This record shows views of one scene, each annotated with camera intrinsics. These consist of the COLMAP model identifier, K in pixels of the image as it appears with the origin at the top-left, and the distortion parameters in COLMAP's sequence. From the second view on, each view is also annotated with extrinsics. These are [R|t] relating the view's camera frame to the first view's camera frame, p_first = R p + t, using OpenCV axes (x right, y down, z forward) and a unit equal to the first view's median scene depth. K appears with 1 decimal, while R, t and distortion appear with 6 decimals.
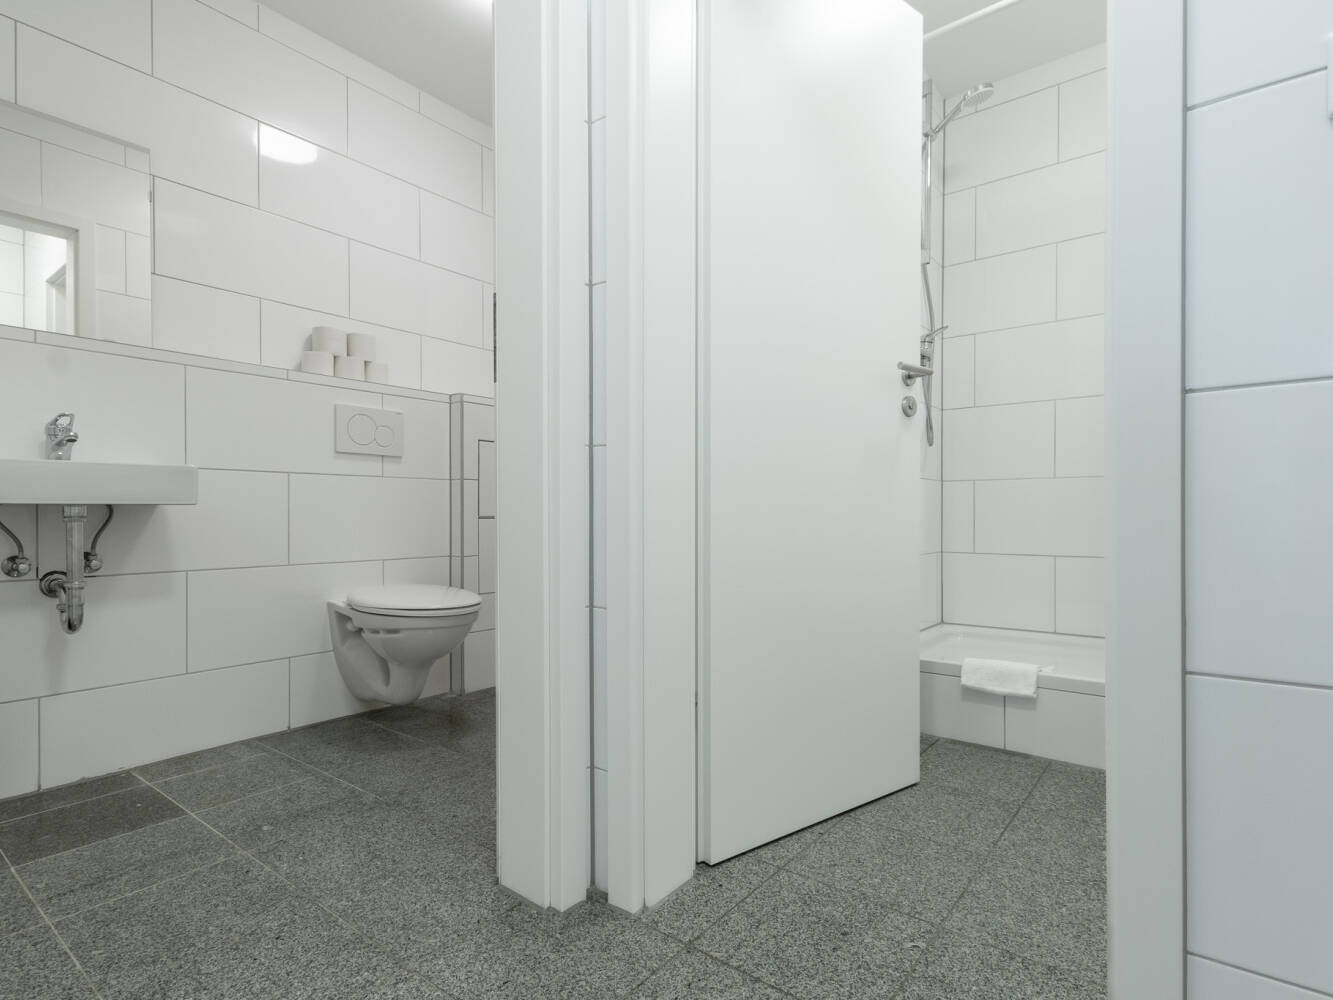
lens RADIAL K [[694.1, 0, 665.1], [0, 694.1, 516.0], [0, 0, 1]] dist [0.000686, 0.000081]
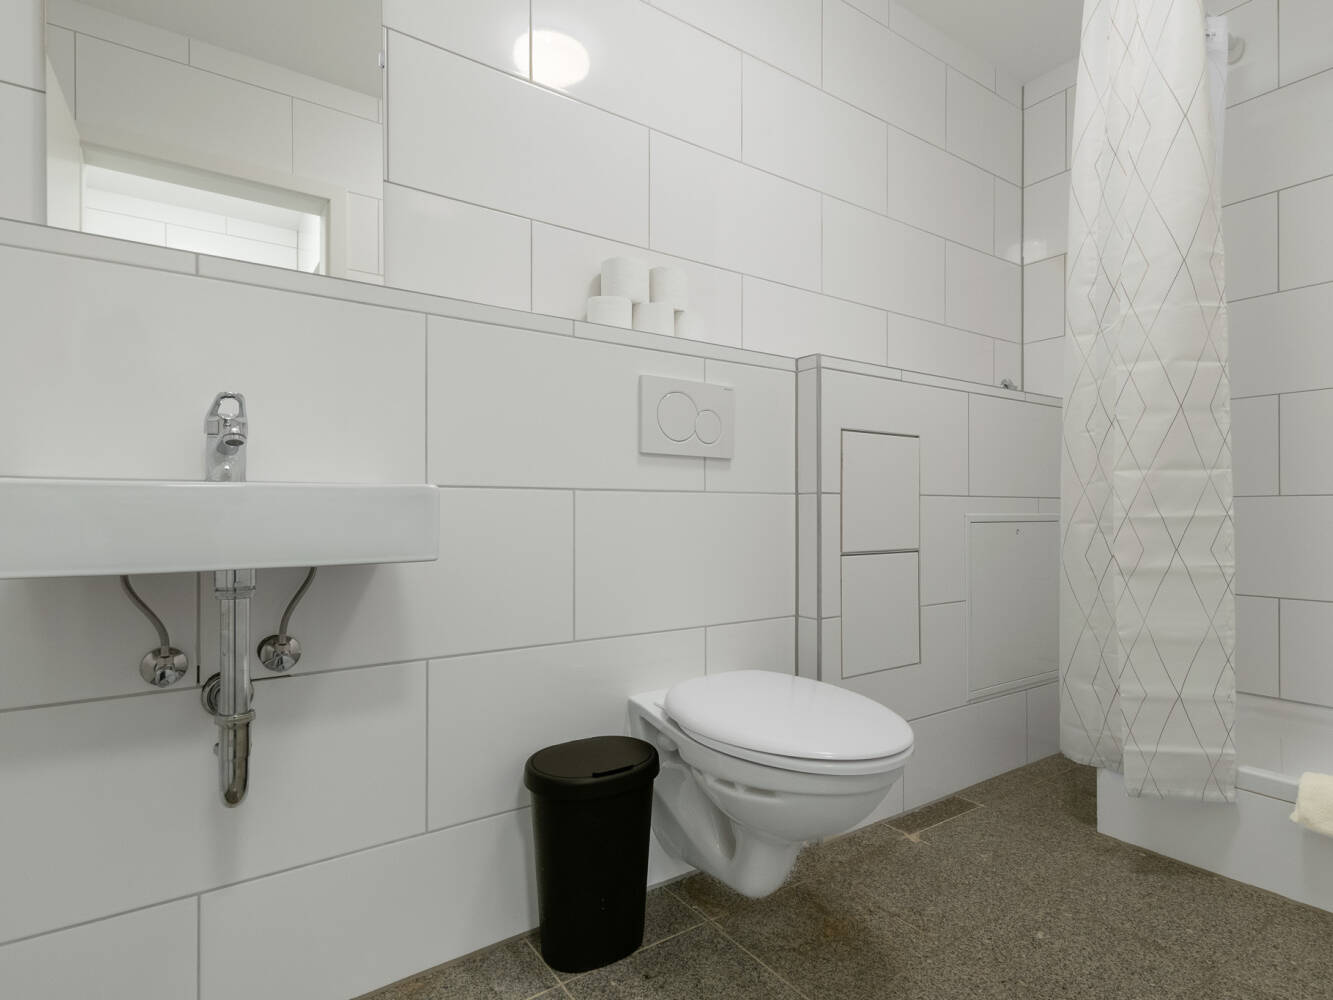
lens RADIAL K [[683.1, 0, 662.9], [0, 683.1, 506.2], [0, 0, 1]] dist [0.009053, -0.000010]
pose [[0.956631, 0.001594, -0.291298, -0.267877], [-0.003570, 0.999974, -0.006250, -0.040108], [0.291281, 0.007019, 0.956612, 0.409873]]
